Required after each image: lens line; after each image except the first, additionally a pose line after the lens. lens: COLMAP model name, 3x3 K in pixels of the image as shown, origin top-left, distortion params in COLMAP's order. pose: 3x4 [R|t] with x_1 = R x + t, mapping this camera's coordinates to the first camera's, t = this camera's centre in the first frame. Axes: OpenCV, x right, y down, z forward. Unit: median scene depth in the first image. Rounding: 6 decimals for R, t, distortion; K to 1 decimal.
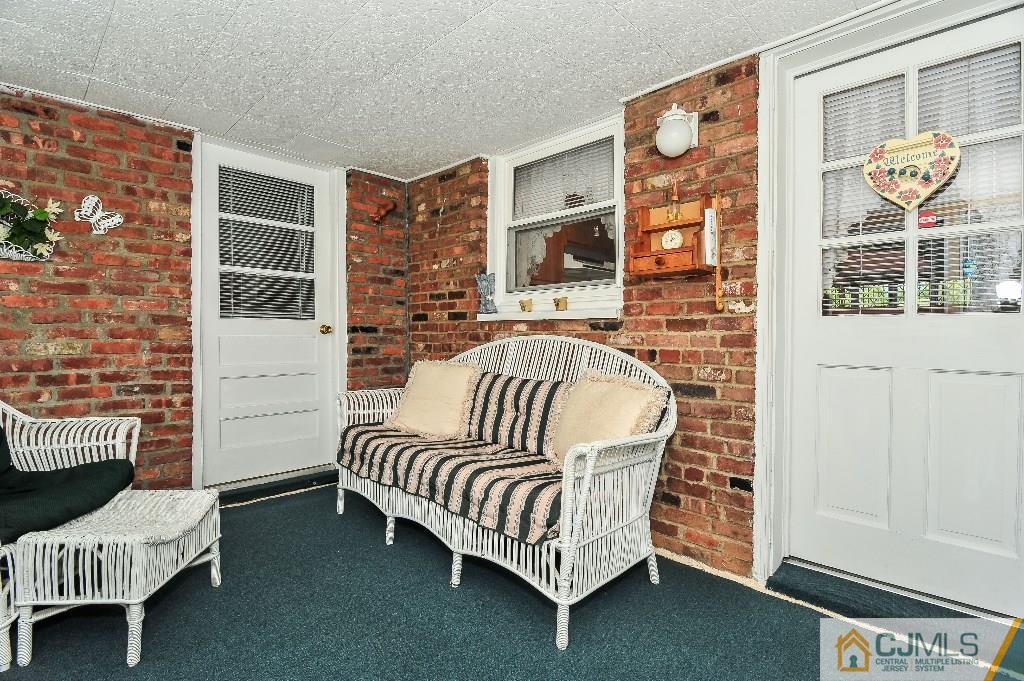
lens RADIAL K [[495.2, 0, 509.5], [0, 495.2, 343.1], [0, 0, 1]] dist [-0.020466, -0.000335]
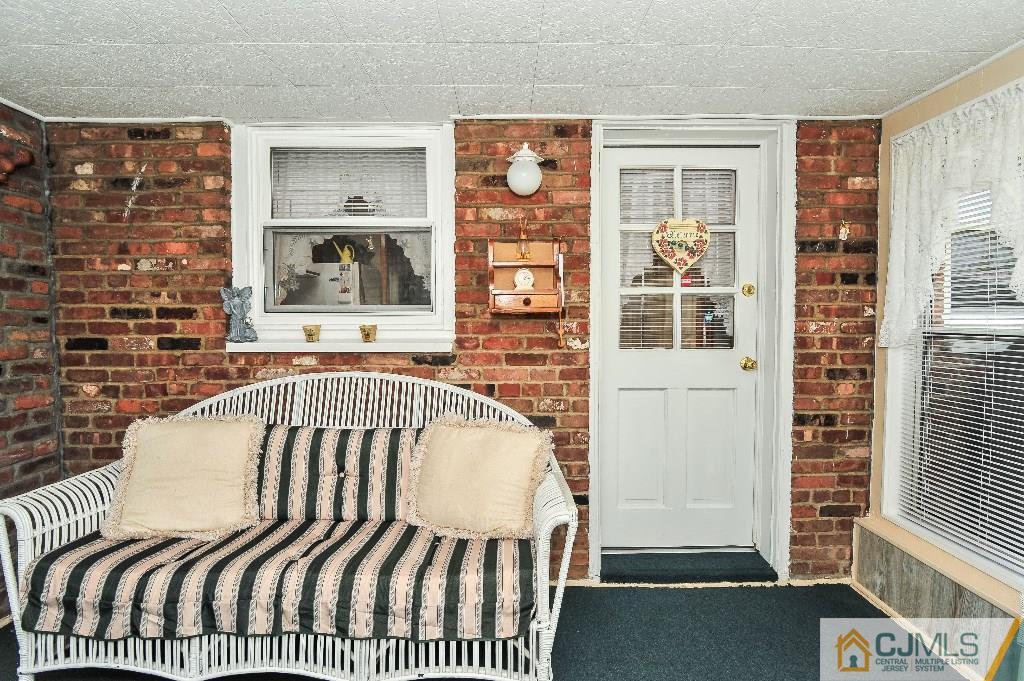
lens RADIAL K [[508.7, 0, 510.3], [0, 508.7, 341.4], [0, 0, 1]] dist [-0.015954, -0.001746]
pose [[0.704594, -0.036143, 0.708690, -0.342713], [0.017472, 0.999283, 0.033591, -0.090470], [-0.709396, -0.011286, 0.704720, 0.220557]]
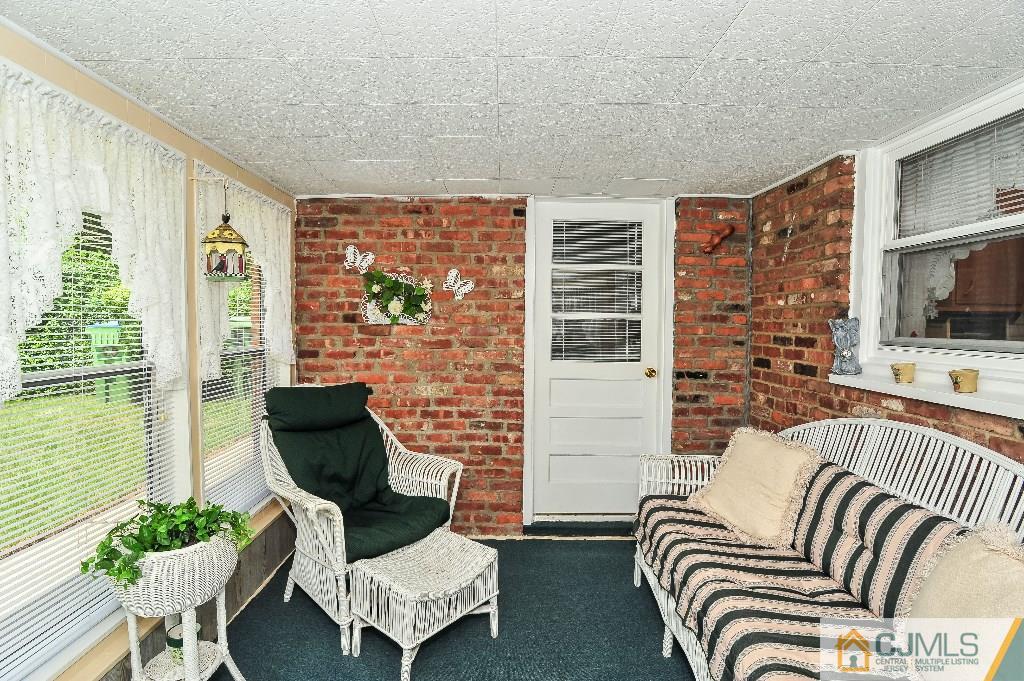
lens RADIAL K [[495.2, 0, 509.5], [0, 495.2, 343.1], [0, 0, 1]] dist [-0.020466, -0.000335]
pose [[0.709364, 0.030653, -0.704176, 0.126848], [-0.016420, 0.999501, 0.026968, -0.133825], [0.704651, -0.007567, 0.709513, 0.177552]]
